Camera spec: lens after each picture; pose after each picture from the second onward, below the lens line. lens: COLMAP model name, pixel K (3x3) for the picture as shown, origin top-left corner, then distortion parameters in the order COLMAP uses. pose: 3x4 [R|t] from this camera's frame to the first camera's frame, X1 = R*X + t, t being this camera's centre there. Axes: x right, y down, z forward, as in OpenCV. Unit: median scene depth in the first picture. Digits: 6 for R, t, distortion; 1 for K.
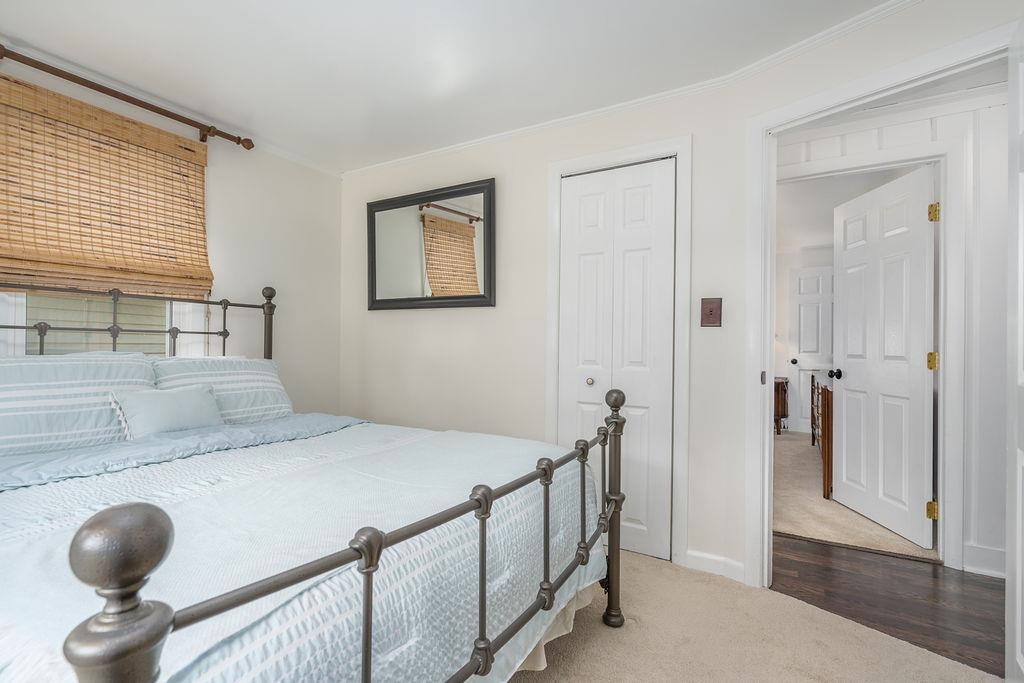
lens RADIAL K [[467.5, 0, 510.4], [0, 467.5, 341.7], [0, 0, 1]] dist [-0.000200, 0.001572]
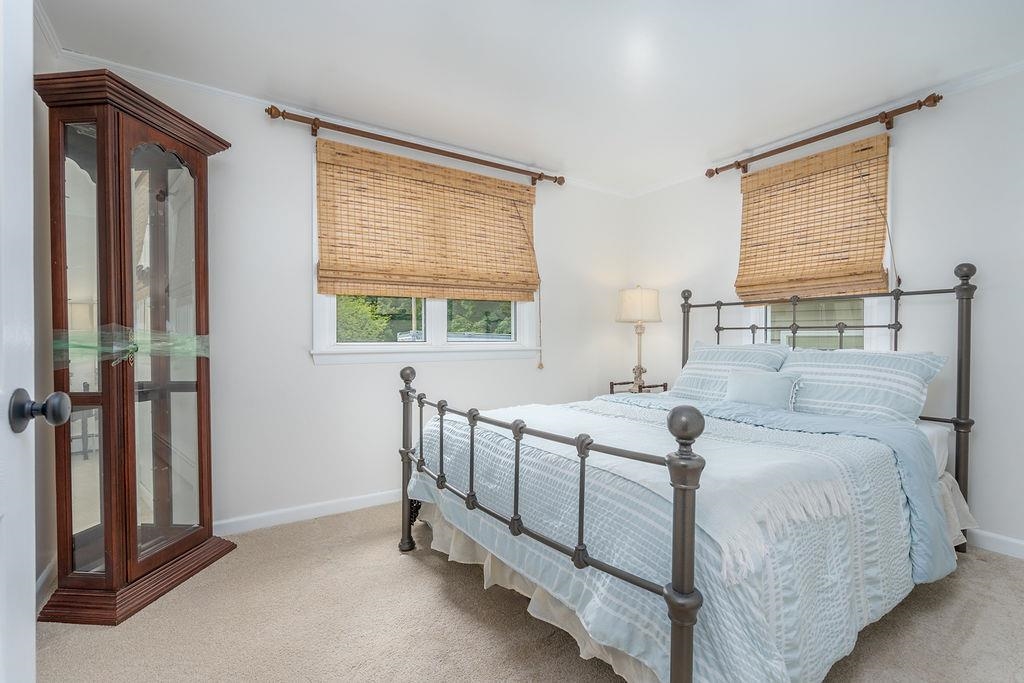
lens RADIAL K [[479.6, 0, 512.0], [0, 479.6, 341.5], [0, 0, 1]] dist [0.004006, 0.000351]
pose [[-0.436324, -0.001181, -0.899789, 0.609761], [0.006799, 0.999966, -0.004609, 0.013133], [0.899764, -0.008129, -0.436301, 0.762473]]
